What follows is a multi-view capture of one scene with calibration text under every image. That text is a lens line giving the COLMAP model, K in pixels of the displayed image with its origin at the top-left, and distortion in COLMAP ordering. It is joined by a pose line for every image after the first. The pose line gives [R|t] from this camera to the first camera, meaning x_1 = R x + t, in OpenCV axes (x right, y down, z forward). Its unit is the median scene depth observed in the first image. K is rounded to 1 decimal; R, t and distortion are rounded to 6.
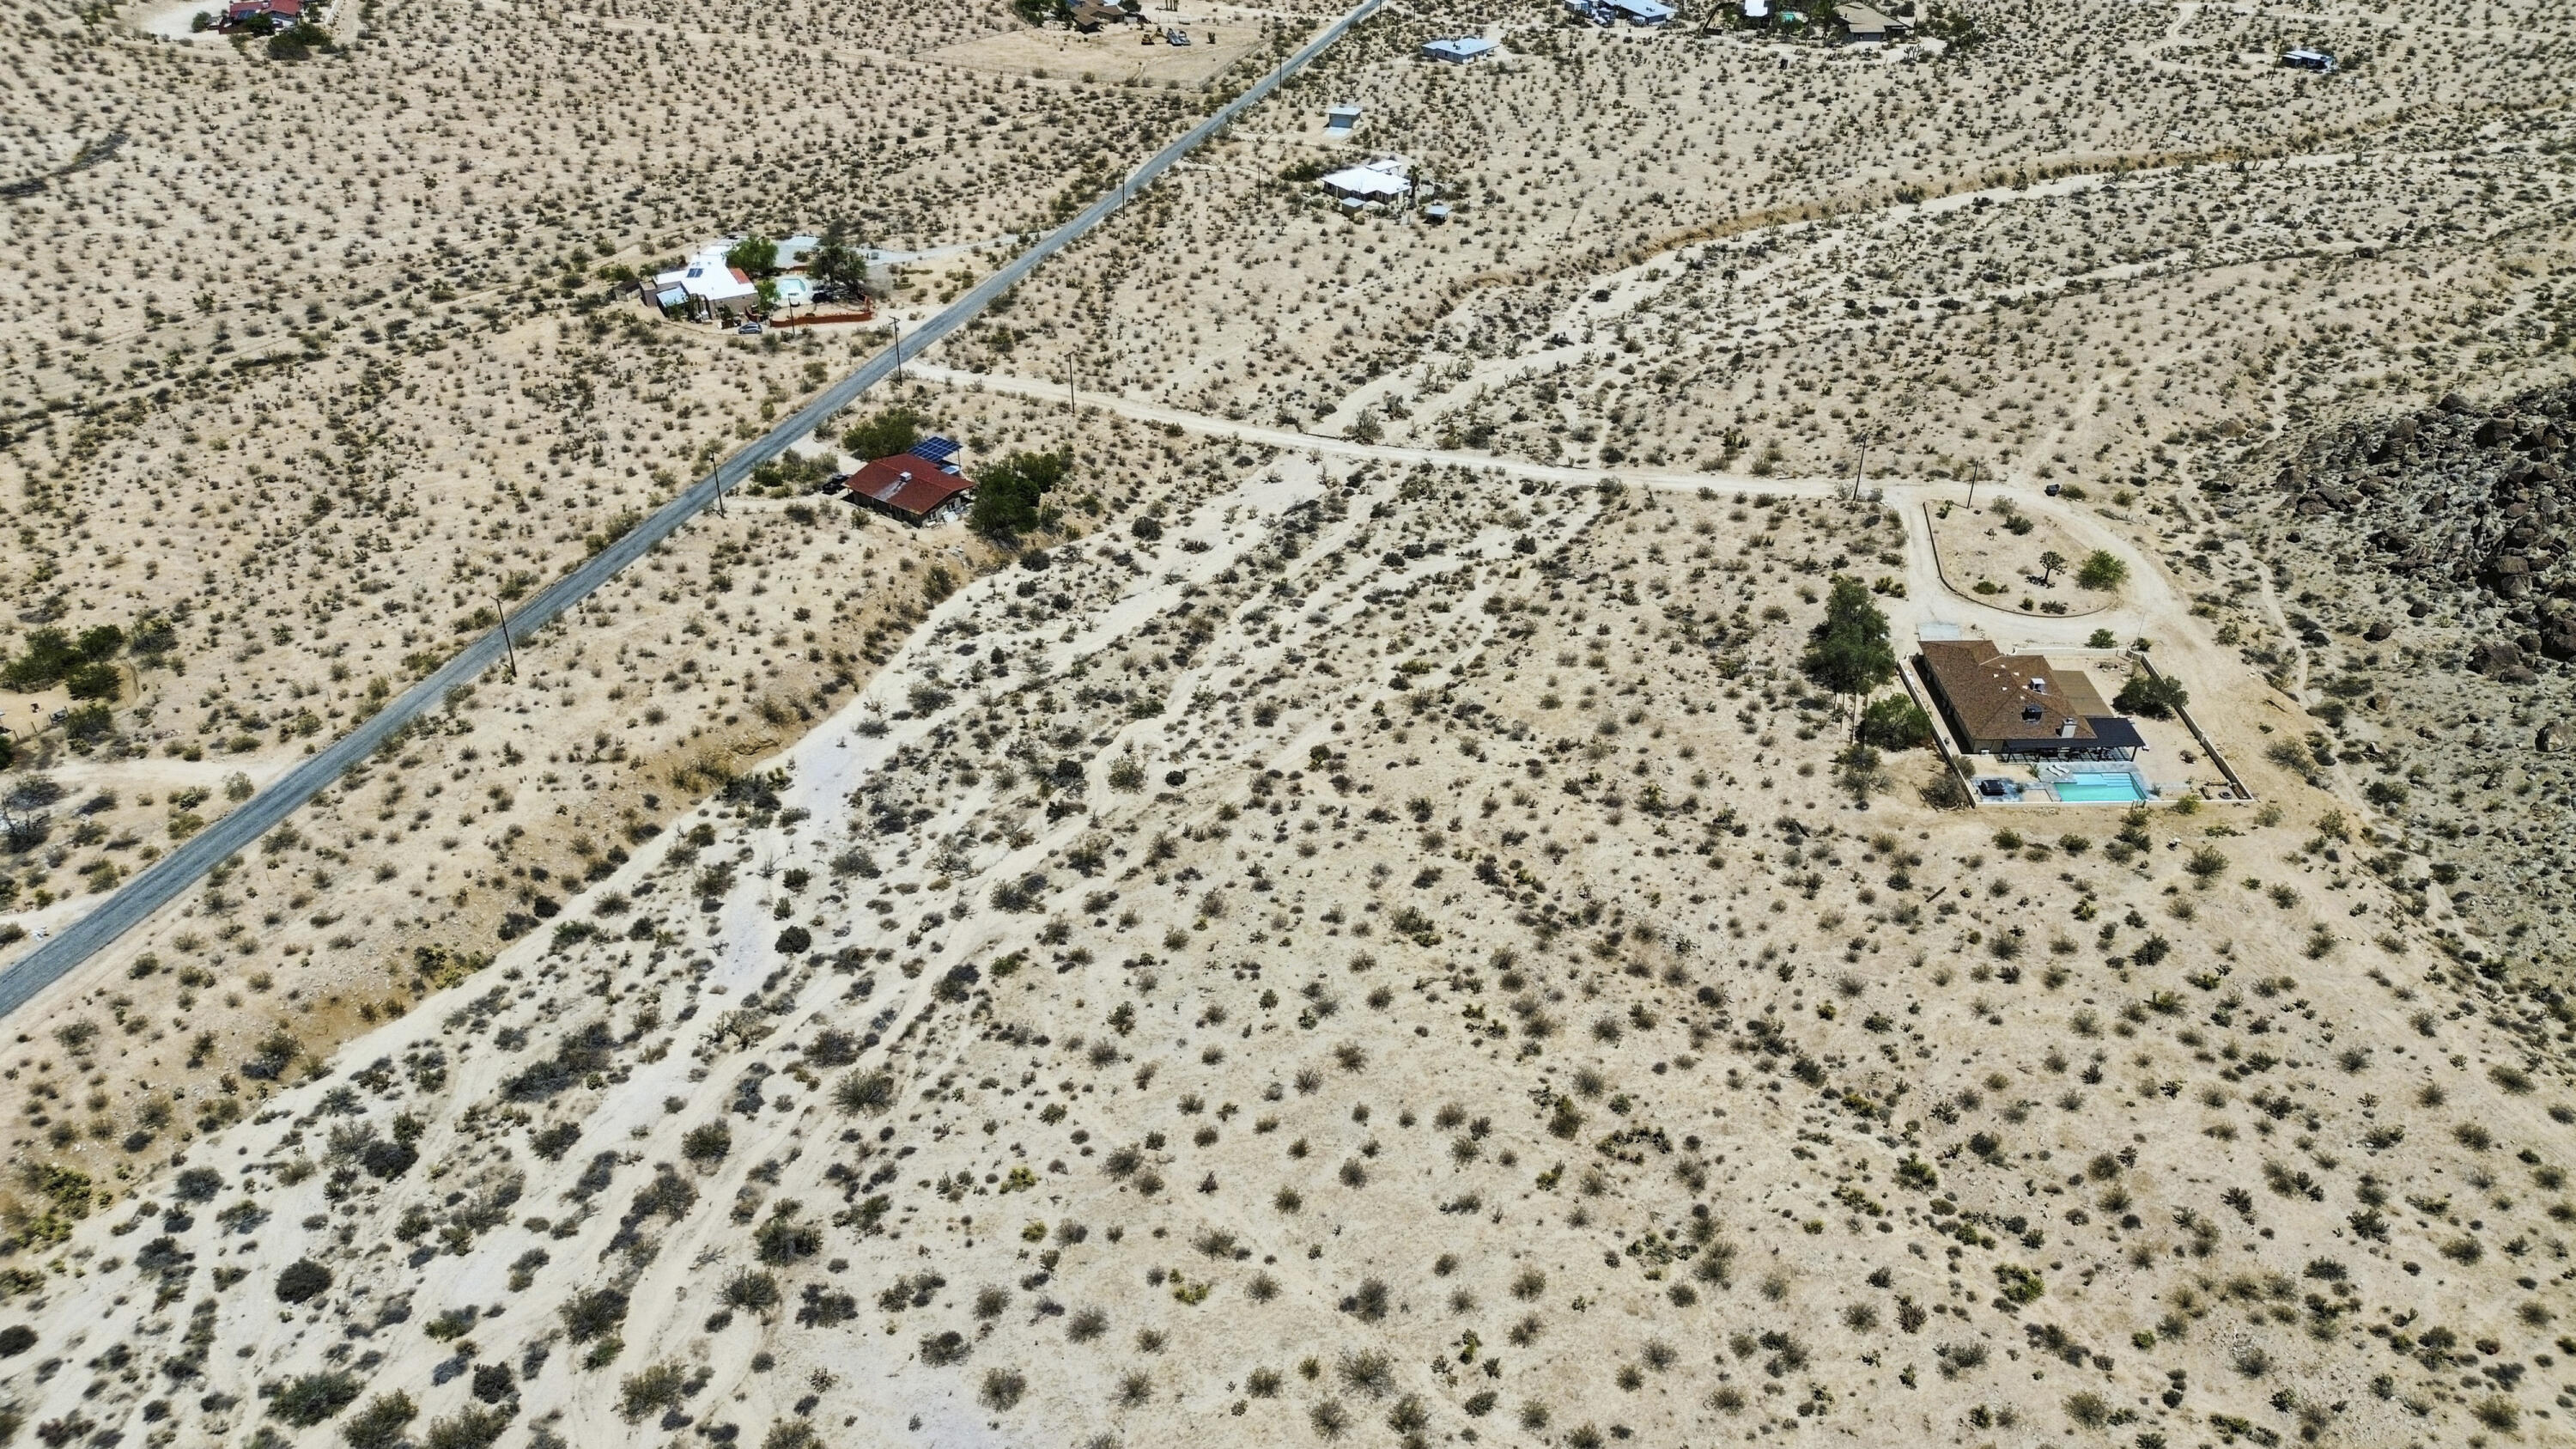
lens RADIAL K [[1799.4, 0, 1293.5], [0, 1799.4, 786.7], [0, 0, 1]] dist [0.078820, -0.086493]
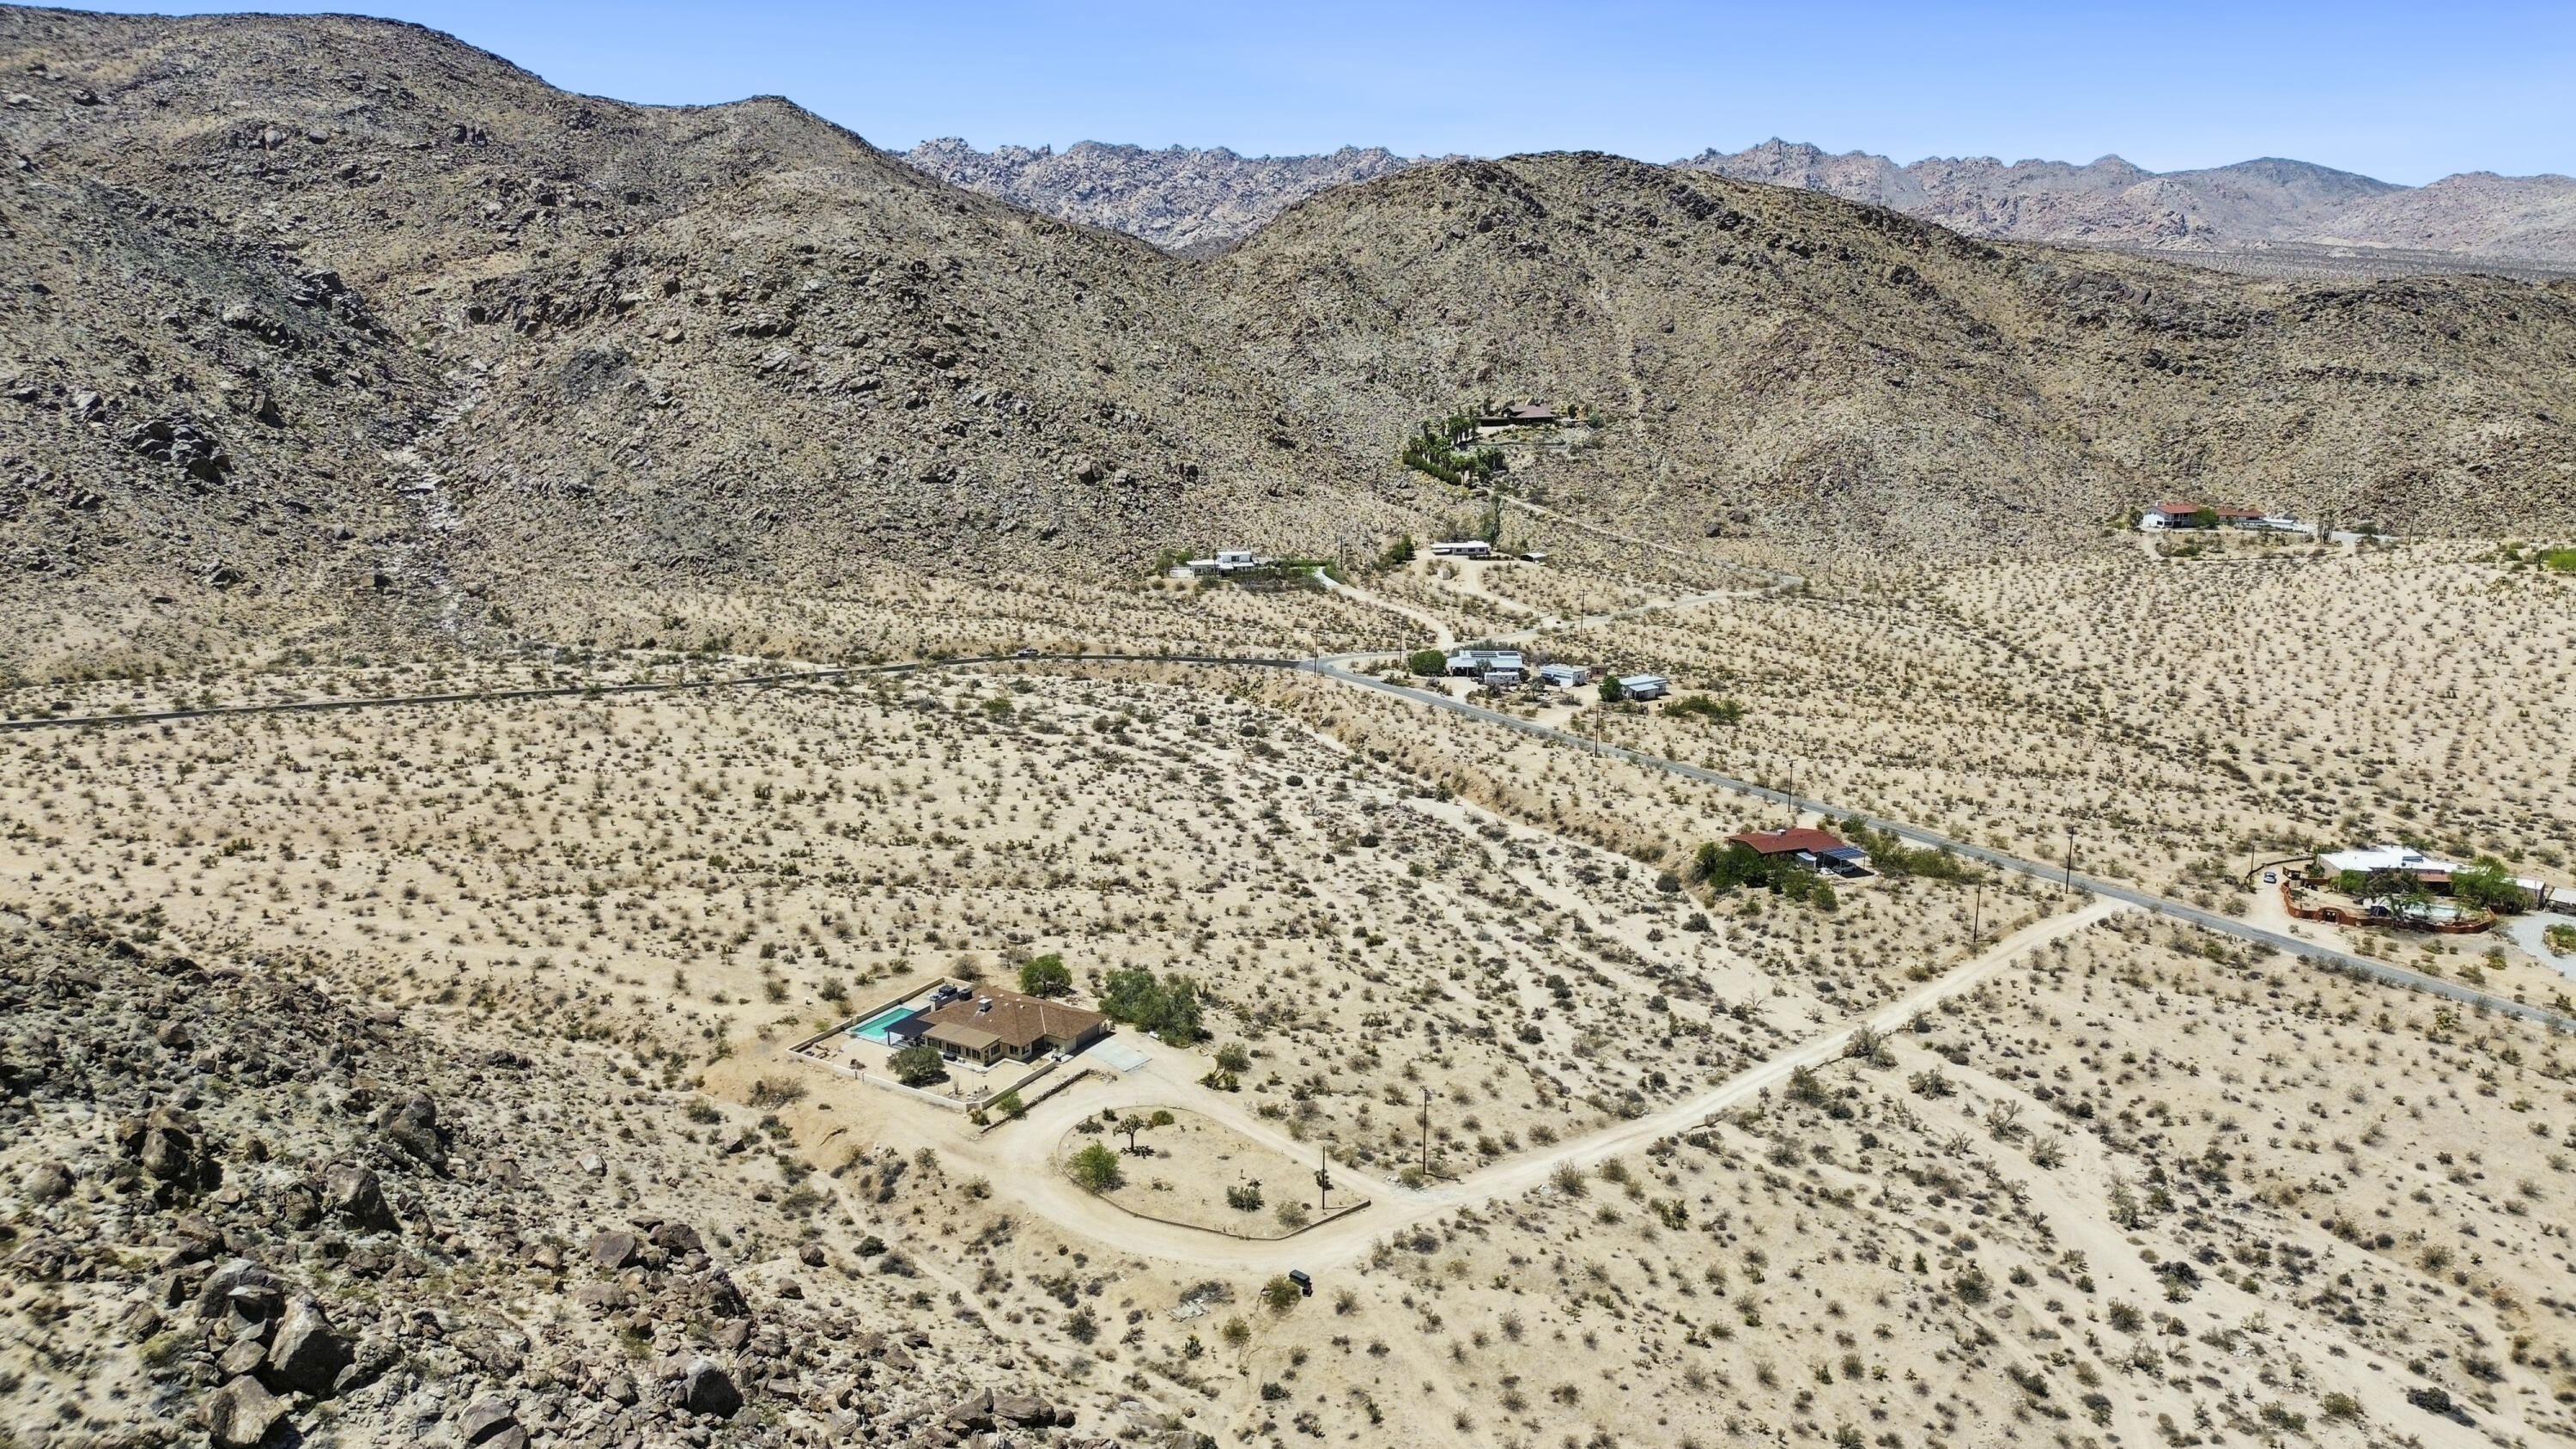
lens RADIAL K [[1831.8, 0, 1289.3], [0, 1831.8, 753.4], [0, 0, 1]] dist [0.071391, -0.080158]
pose [[-0.531940, 0.215685, -0.818853, 1.252986], [-0.490873, 0.709417, 0.505739, -0.870465], [0.689988, 0.670975, -0.271494, 1.378236]]
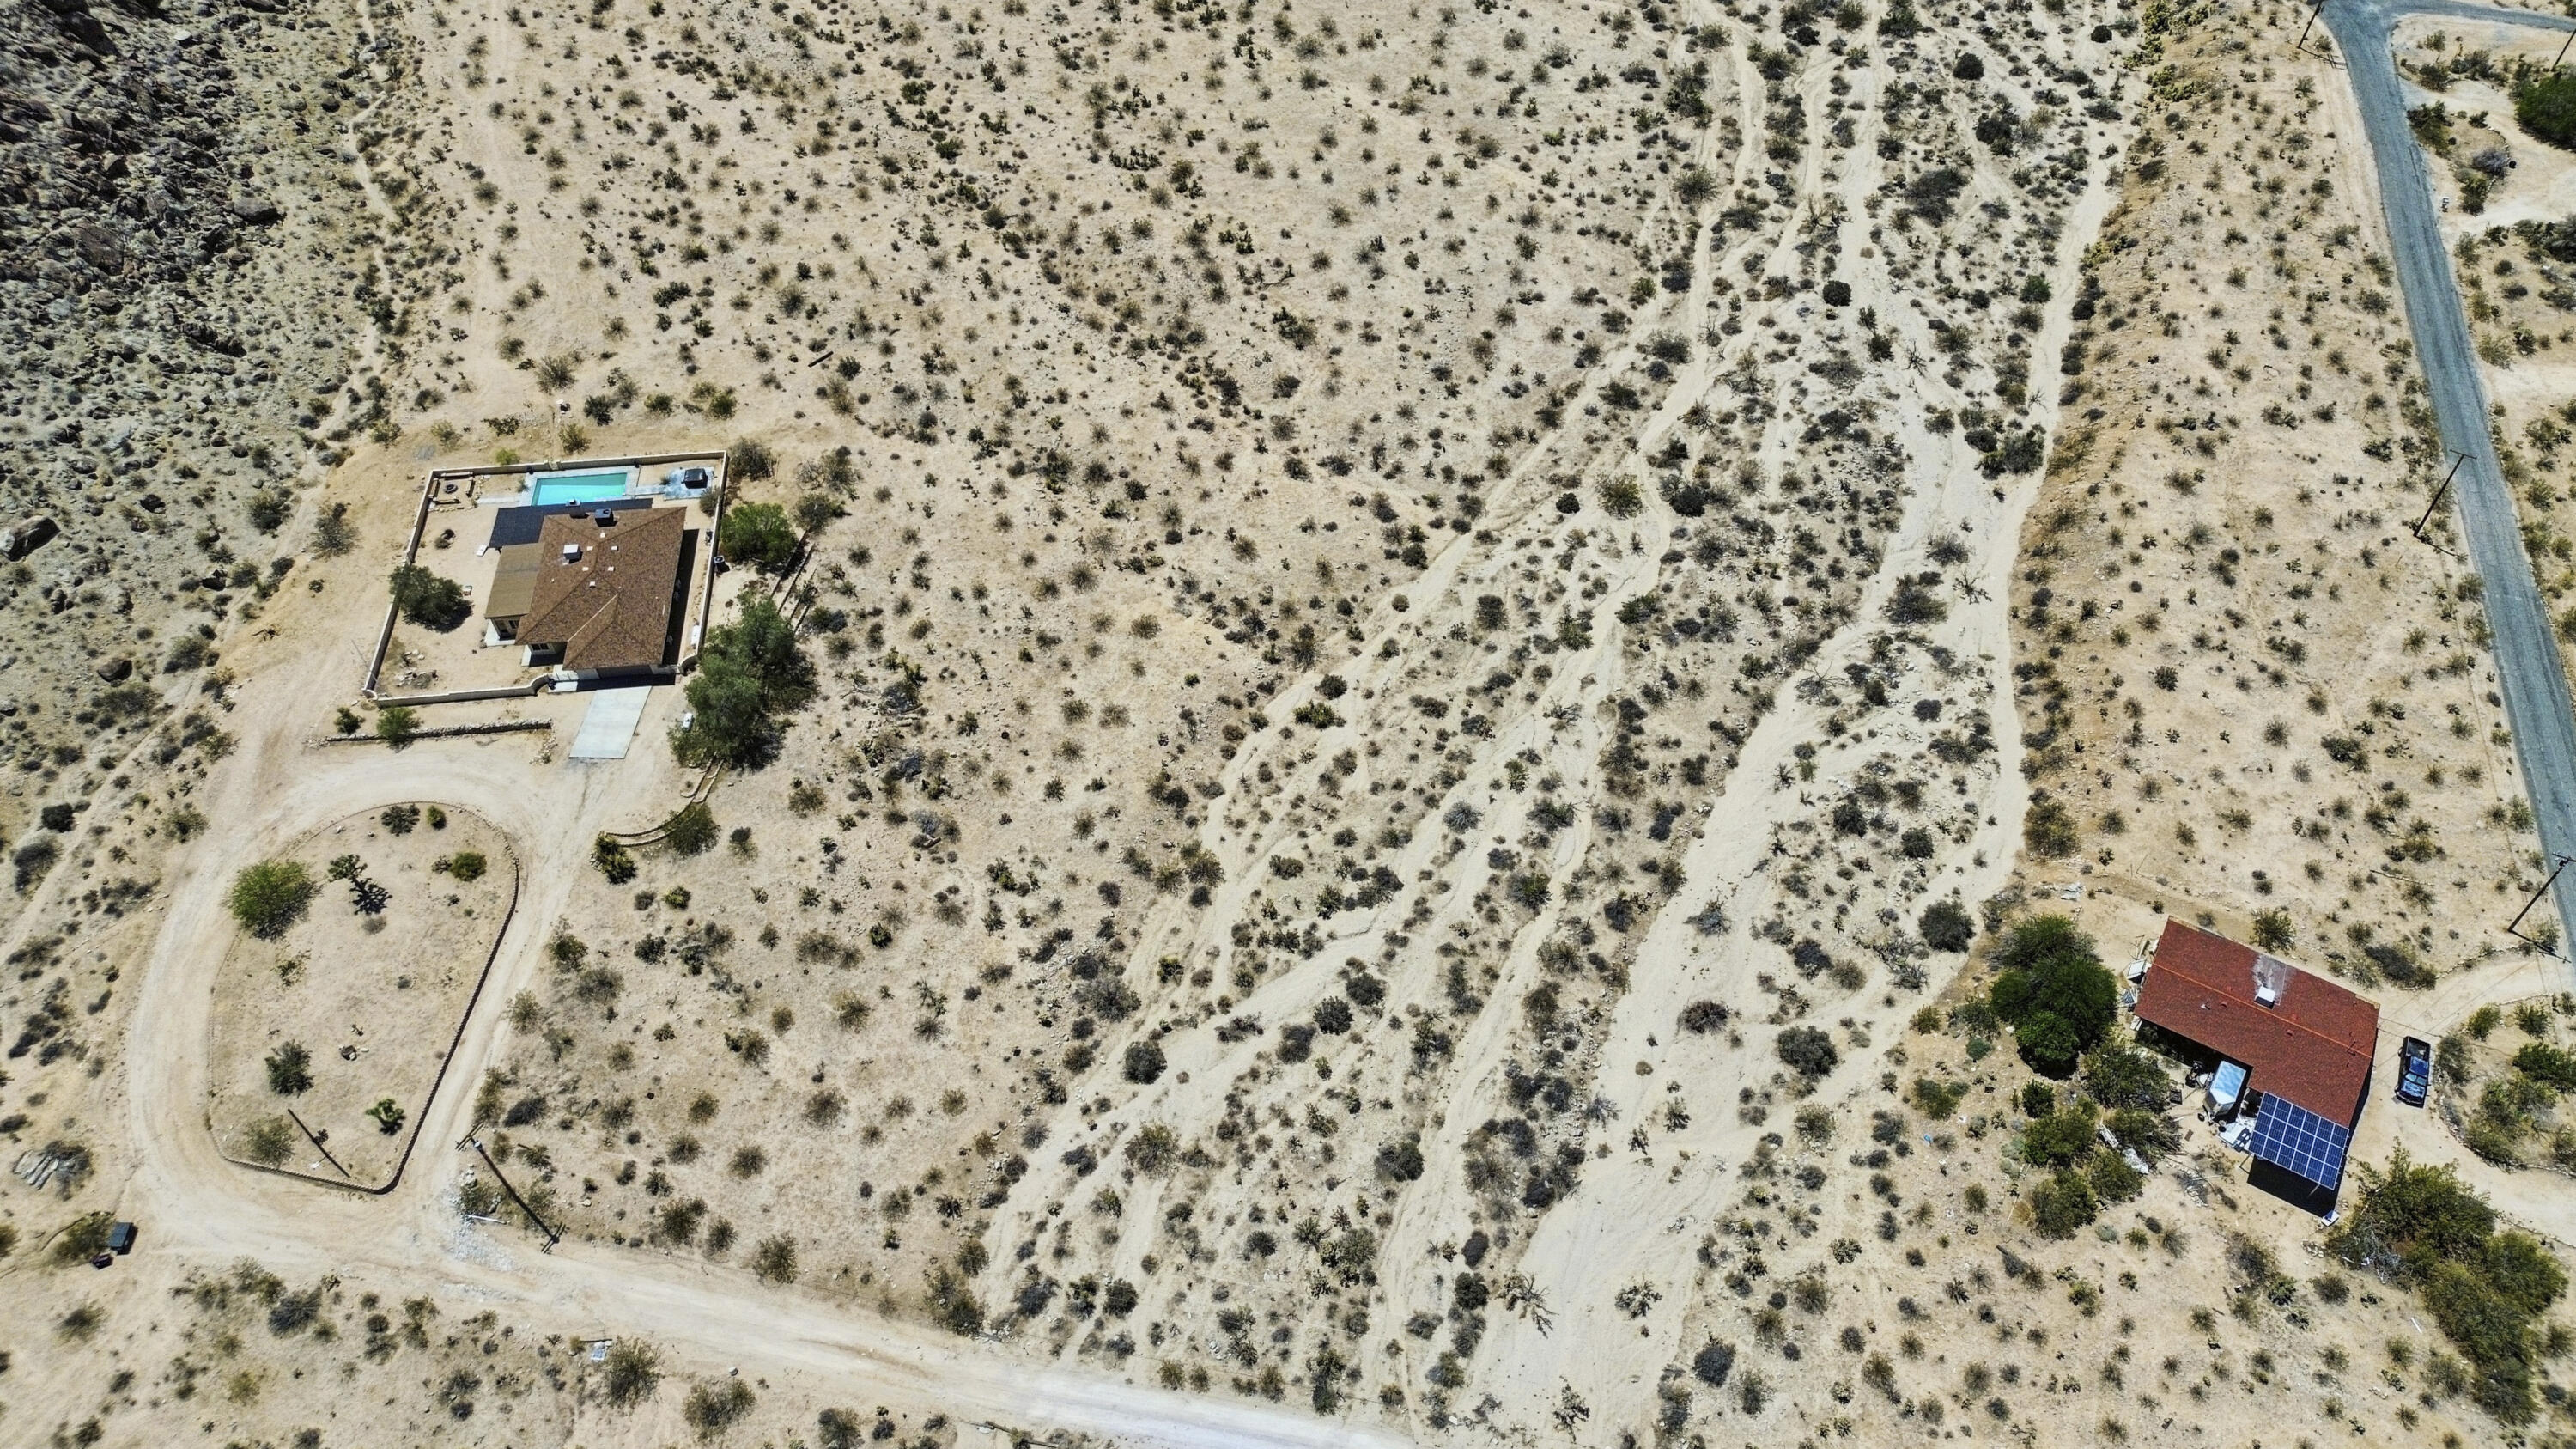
lens RADIAL K [[1837.8, 0, 1290.4], [0, 1837.8, 727.1], [0, 0, 1]] dist [0.074713, -0.078009]
pose [[-0.995969, 0.075788, -0.047971, 0.130608], [-0.041269, 0.087653, 0.995296, -0.939625], [0.079636, 0.993264, -0.084172, 1.211590]]
